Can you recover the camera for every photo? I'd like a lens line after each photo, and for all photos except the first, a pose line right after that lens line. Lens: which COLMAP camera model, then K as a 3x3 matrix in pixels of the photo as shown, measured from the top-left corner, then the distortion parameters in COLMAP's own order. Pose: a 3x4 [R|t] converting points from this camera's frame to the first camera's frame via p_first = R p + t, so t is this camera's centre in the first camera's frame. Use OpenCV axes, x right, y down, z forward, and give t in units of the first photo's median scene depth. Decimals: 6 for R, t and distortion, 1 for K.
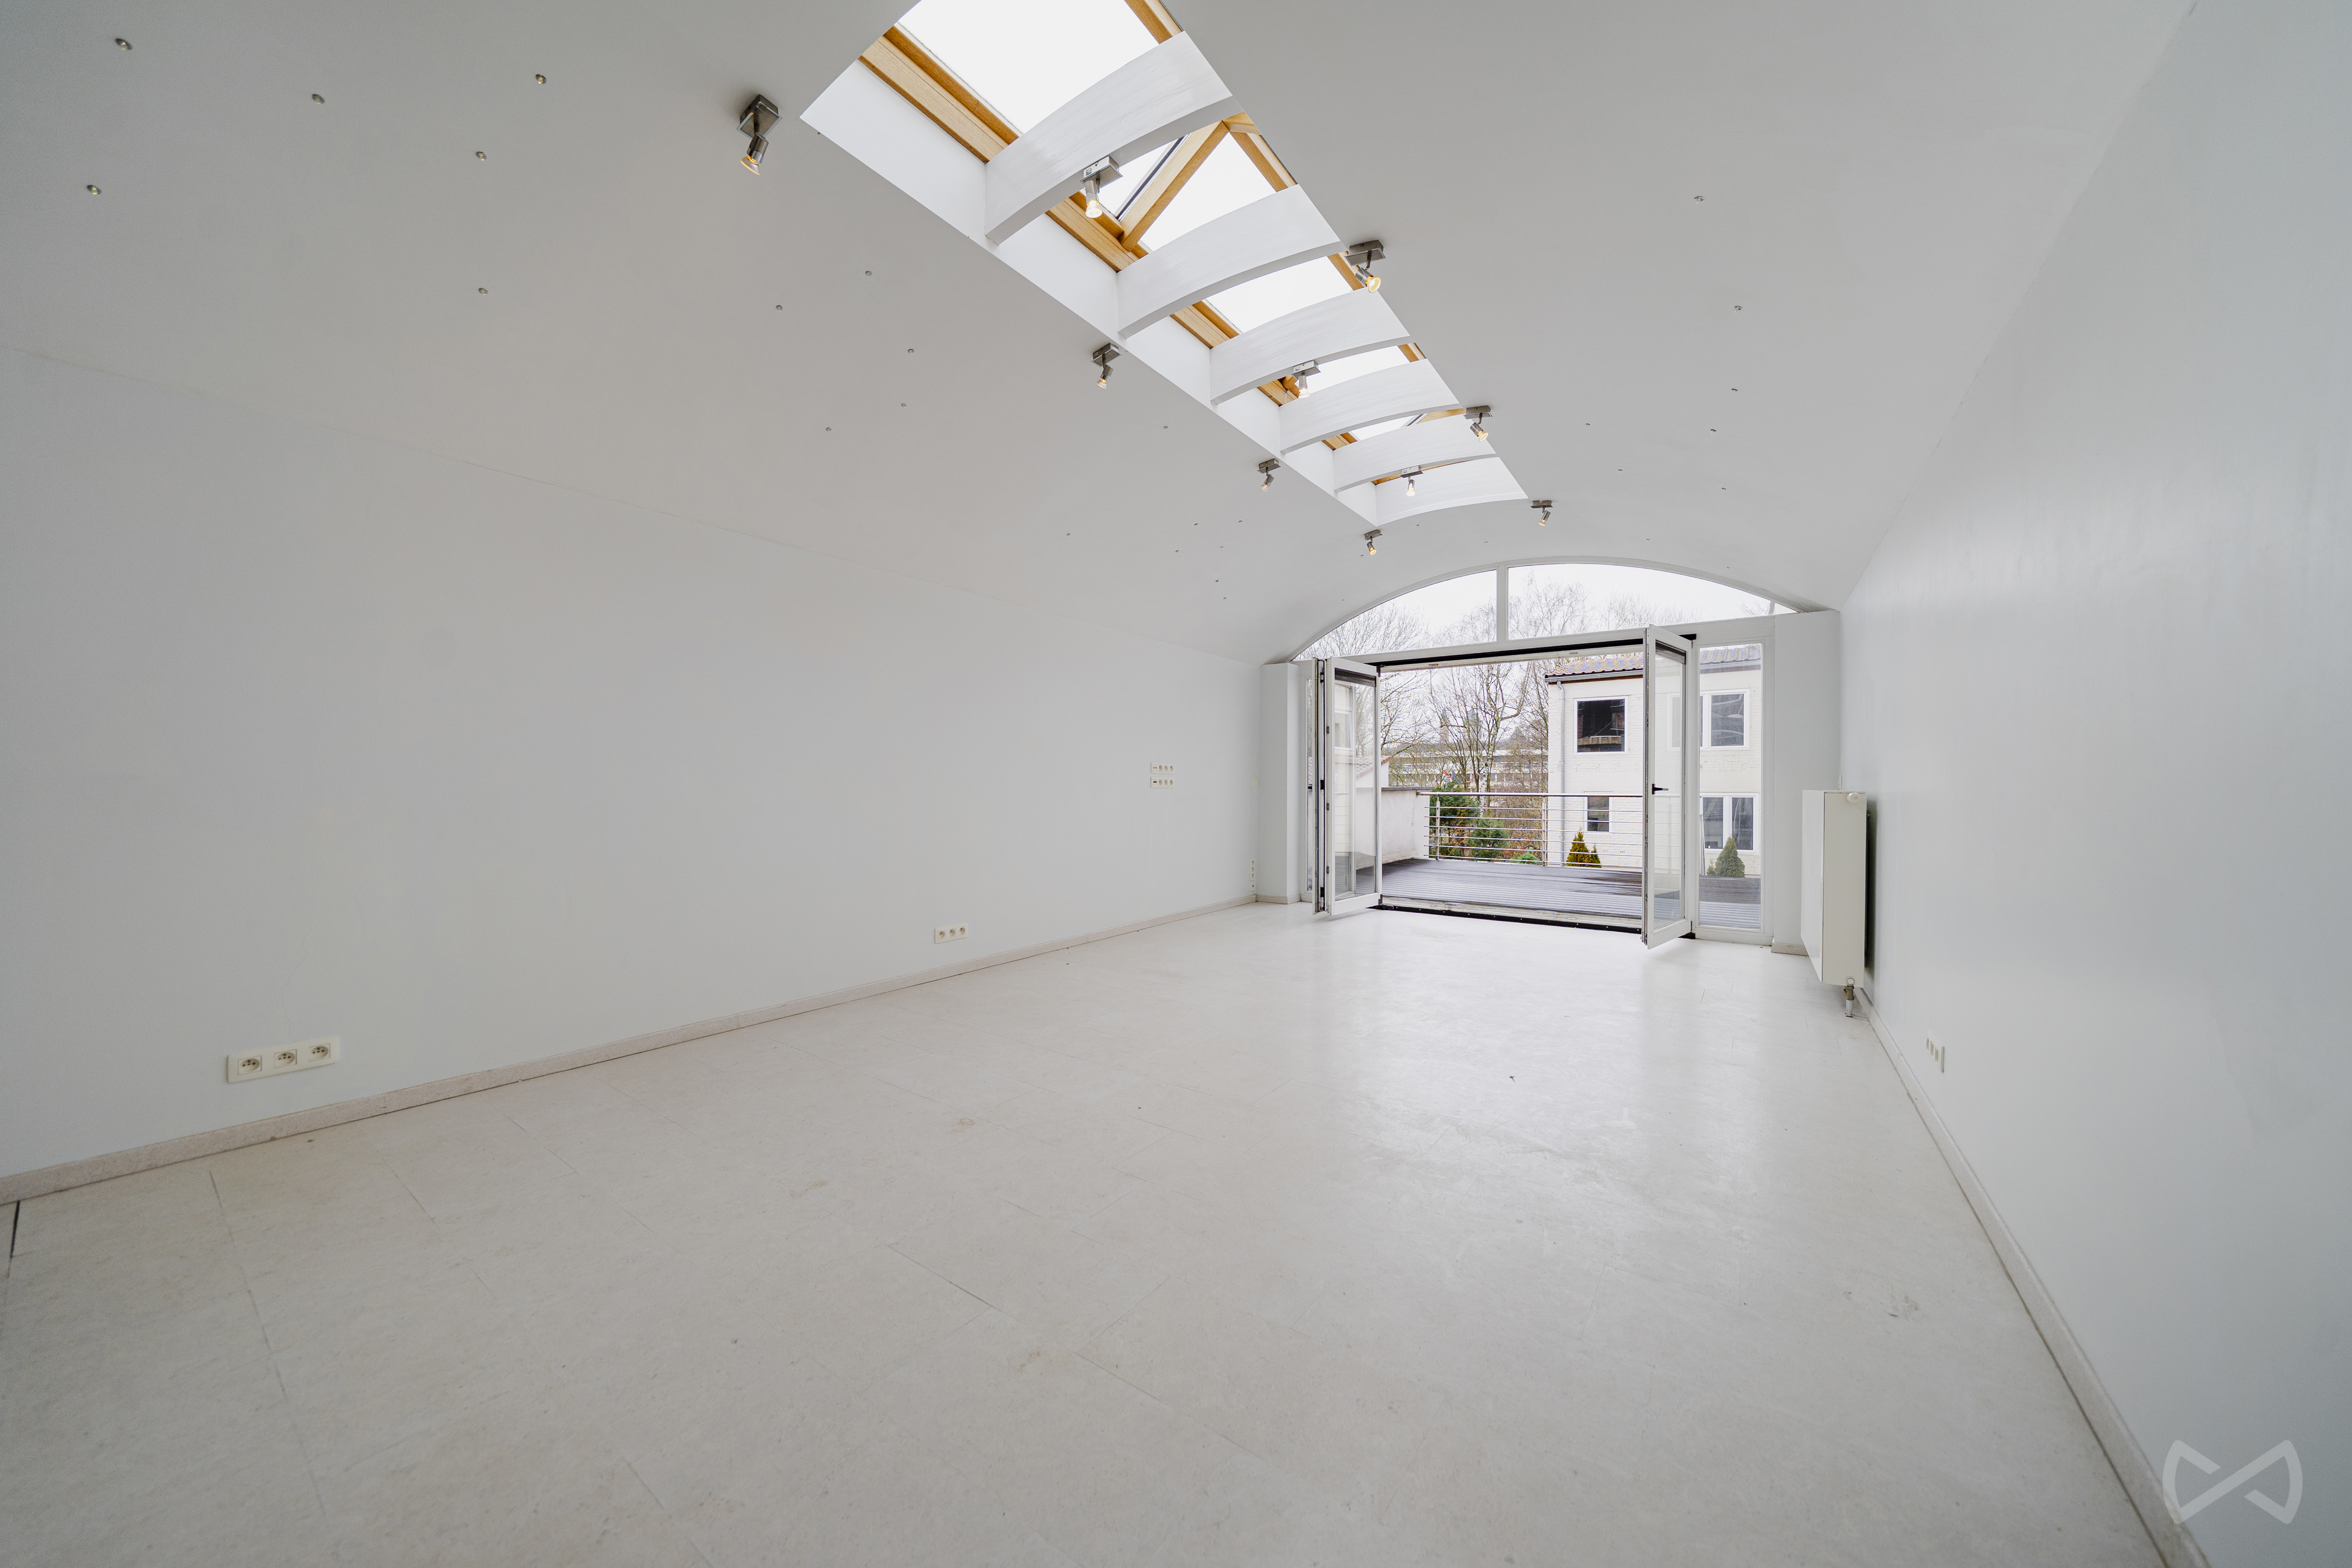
lens RADIAL K [[799.9, 0, 1174.3], [0, 799.9, 781.5], [0, 0, 1]] dist [0.002770, -0.000832]
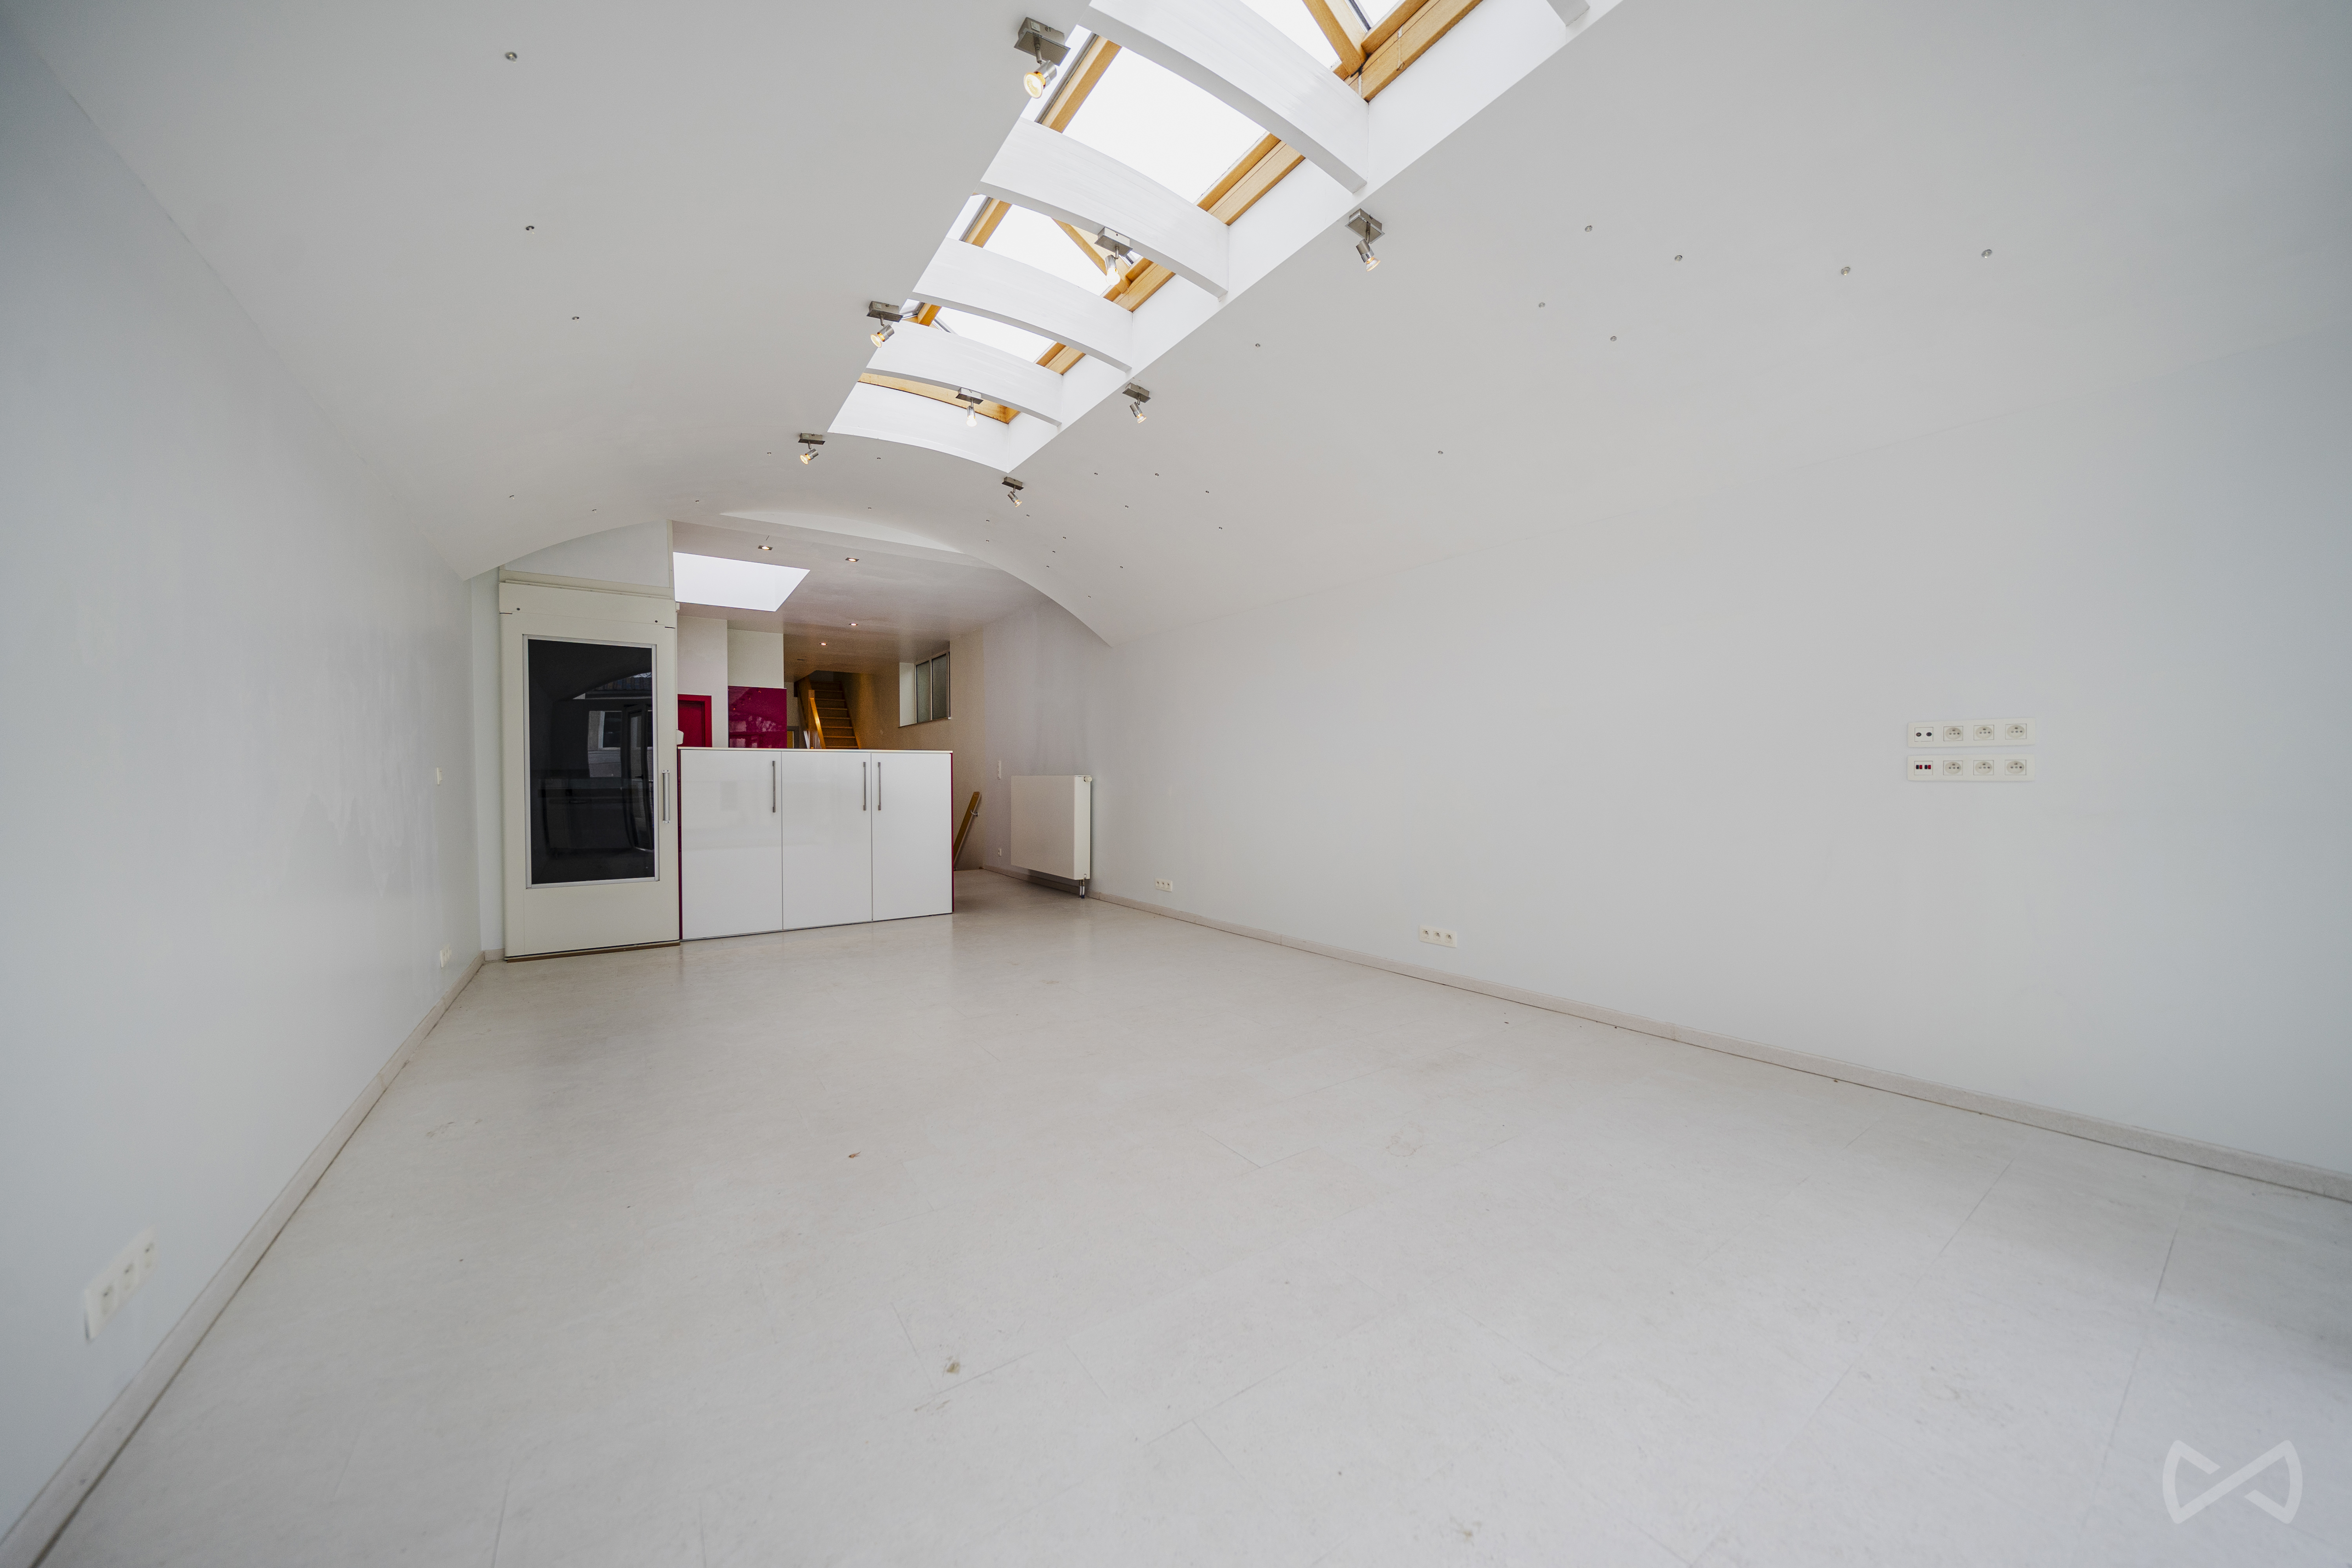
lens RADIAL K [[799.9, 0, 1173.3], [0, 799.9, 781.9], [0, 0, 1]] dist [0.002770, -0.000832]
pose [[-0.341529, 0.000721, -0.939871, 0.511222], [-0.000571, 0.999999, 0.000974, 0.008048], [0.939871, 0.000869, -0.341529, 0.761051]]
